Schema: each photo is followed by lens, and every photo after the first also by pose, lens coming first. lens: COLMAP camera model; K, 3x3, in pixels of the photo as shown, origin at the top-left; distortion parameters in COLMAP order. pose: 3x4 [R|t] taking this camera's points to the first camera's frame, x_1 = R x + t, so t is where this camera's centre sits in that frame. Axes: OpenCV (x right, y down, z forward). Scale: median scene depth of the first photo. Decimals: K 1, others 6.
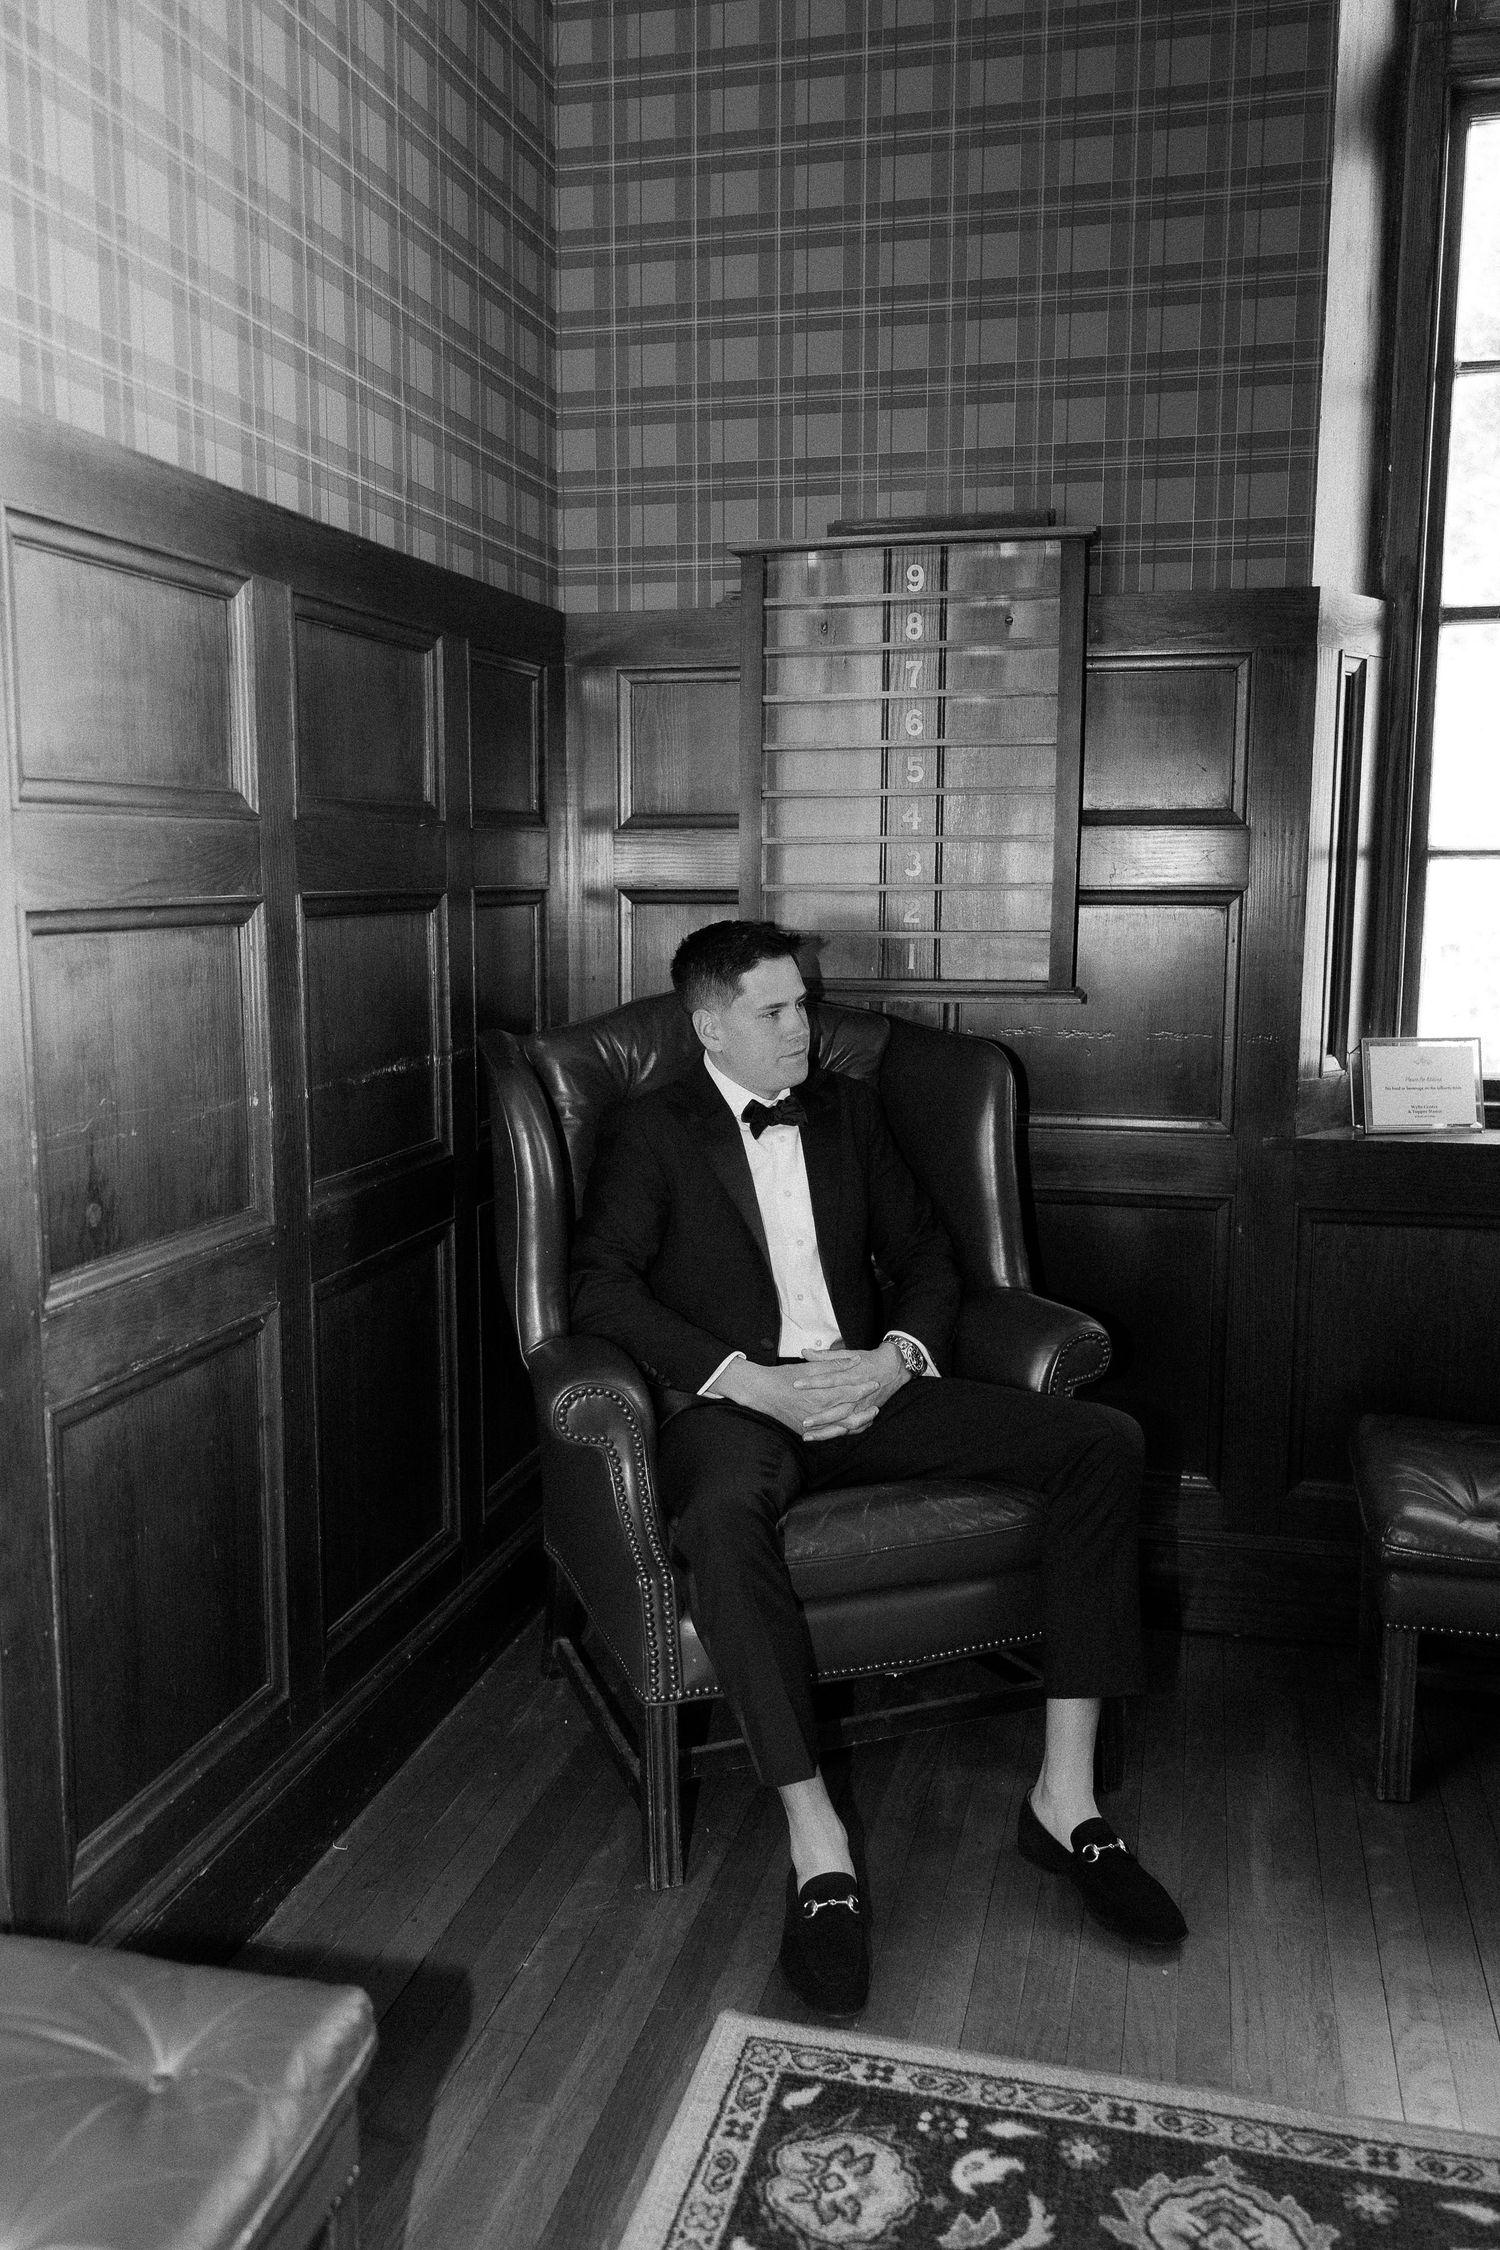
lens RADIAL K [[1854.1, 0, 750.0], [0, 1854.1, 1125.0], [0, 0, 1]] dist [0.006672, 0.004031]
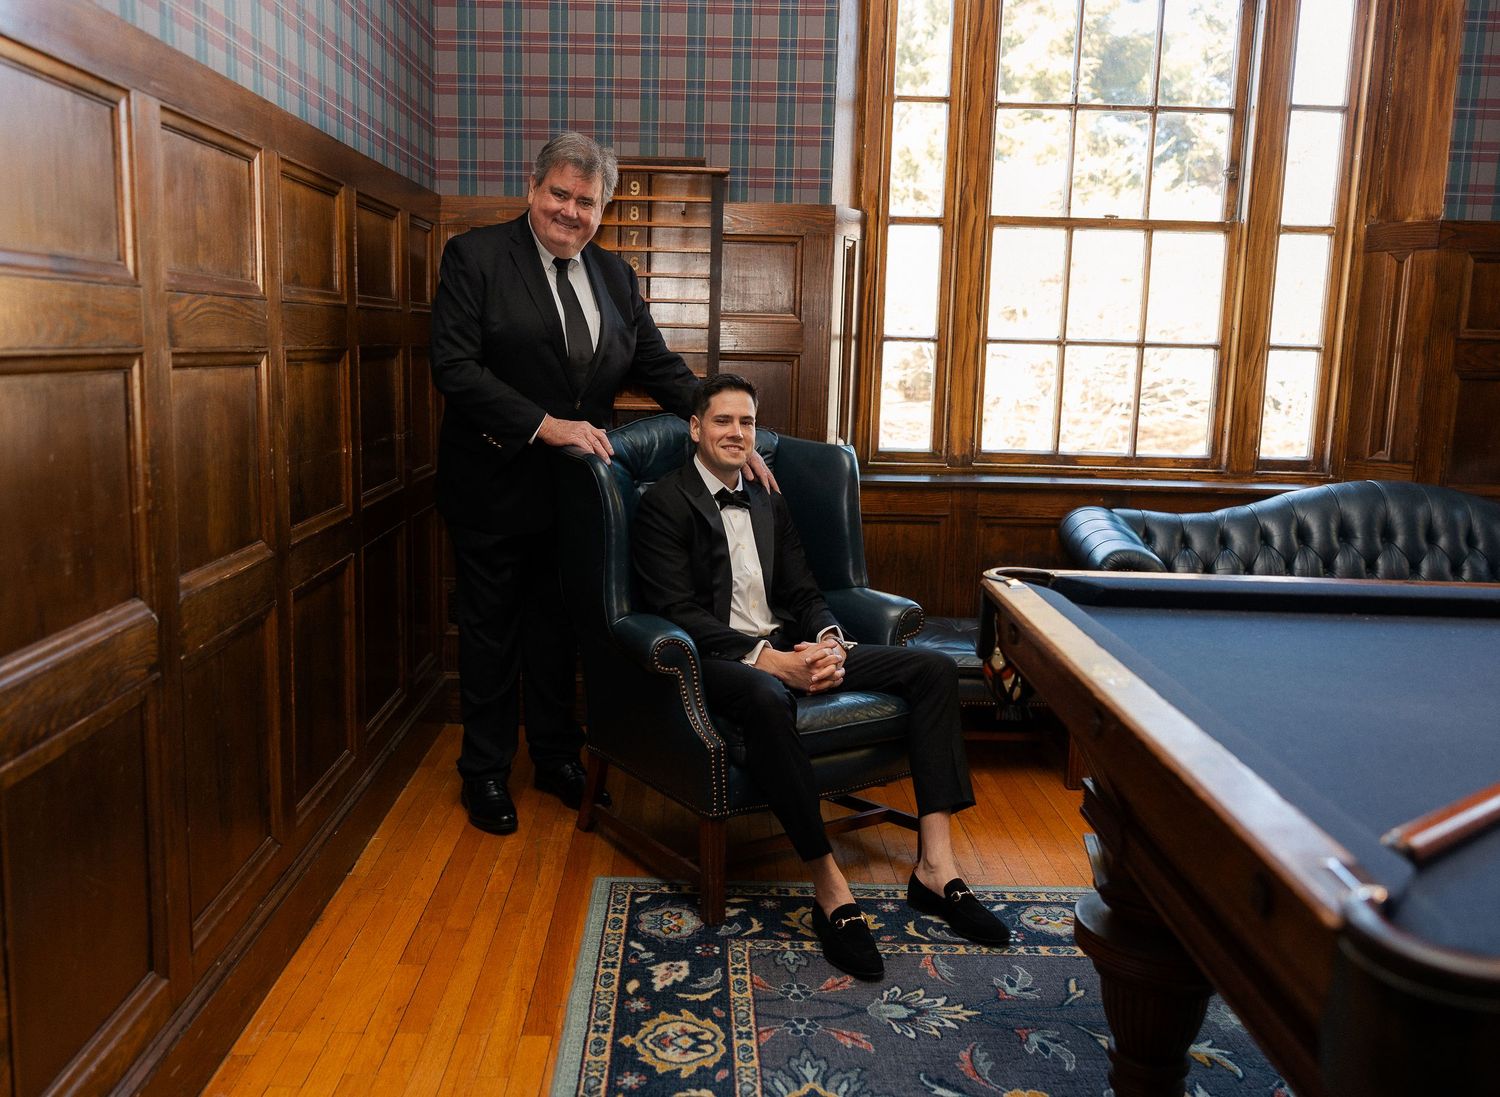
lens RADIAL K [[1281.6, 0, 720.4], [0, 1281.6, 548.9], [0, 0, 1]] dist [0.001113, 0.005168]
pose [[0.966779, -0.018170, 0.254968, -0.230354], [0.012291, 0.999621, 0.024636, 0.063253], [-0.255319, -0.020683, 0.966635, -0.422679]]
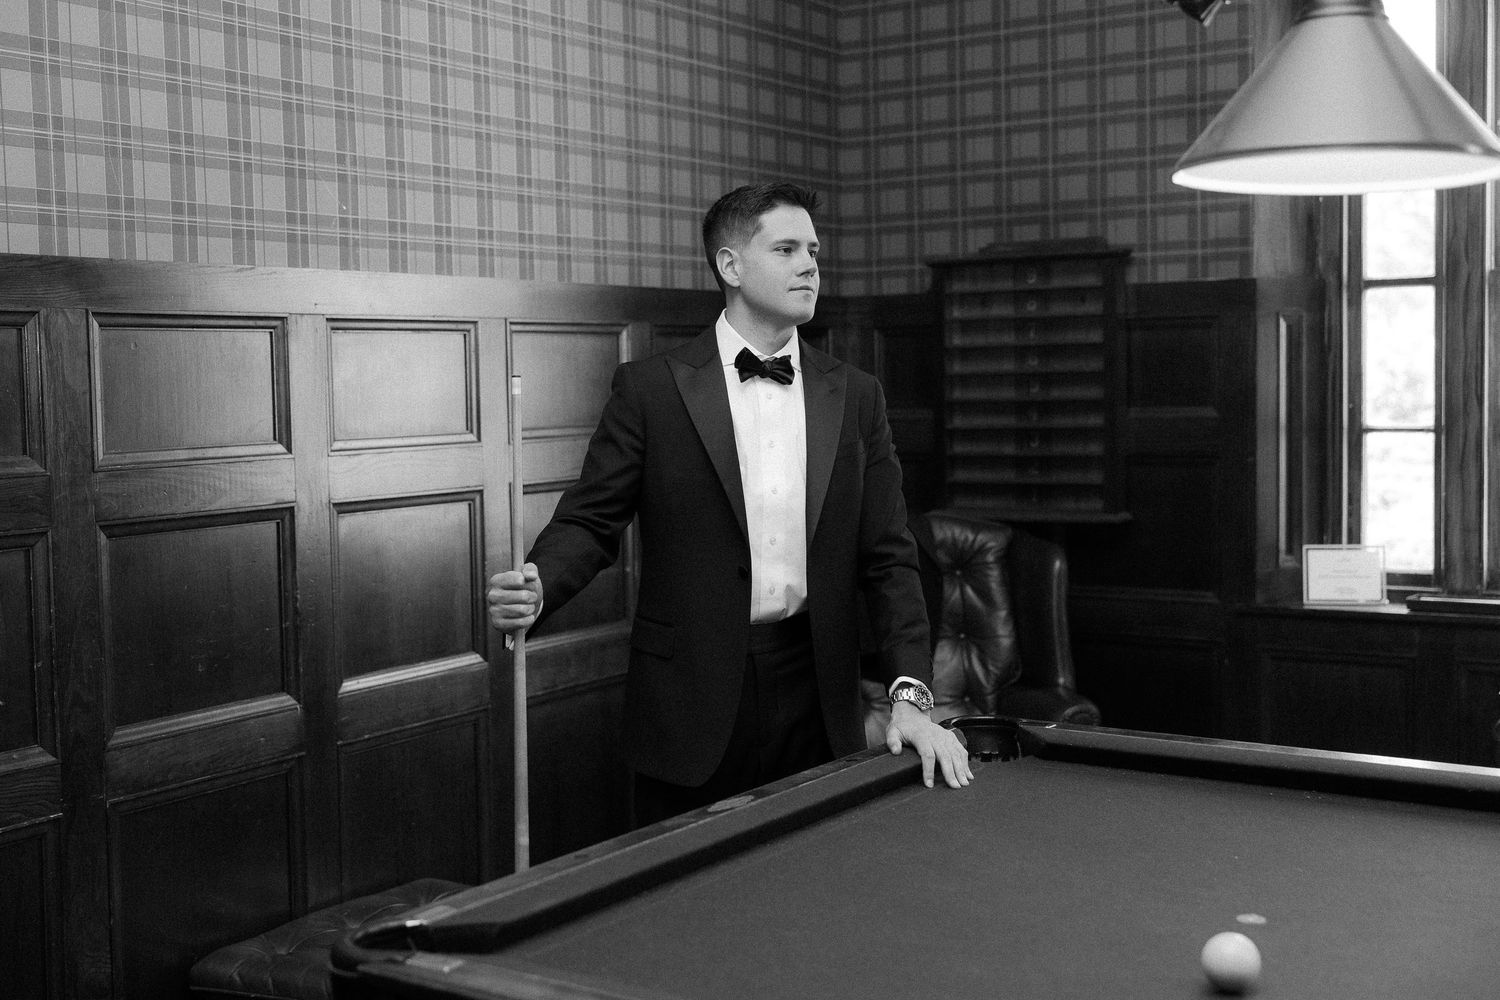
lens RADIAL K [[1825.3, 0, 750.0], [0, 1825.3, 500.0], [0, 0, 1]] dist [0.005463, 0.045518]
pose [[0.942764, 0.004065, -0.333437, 0.554383], [-0.025105, 0.997953, -0.058816, 0.026651], [0.332515, 0.063820, 0.940936, -0.903661]]
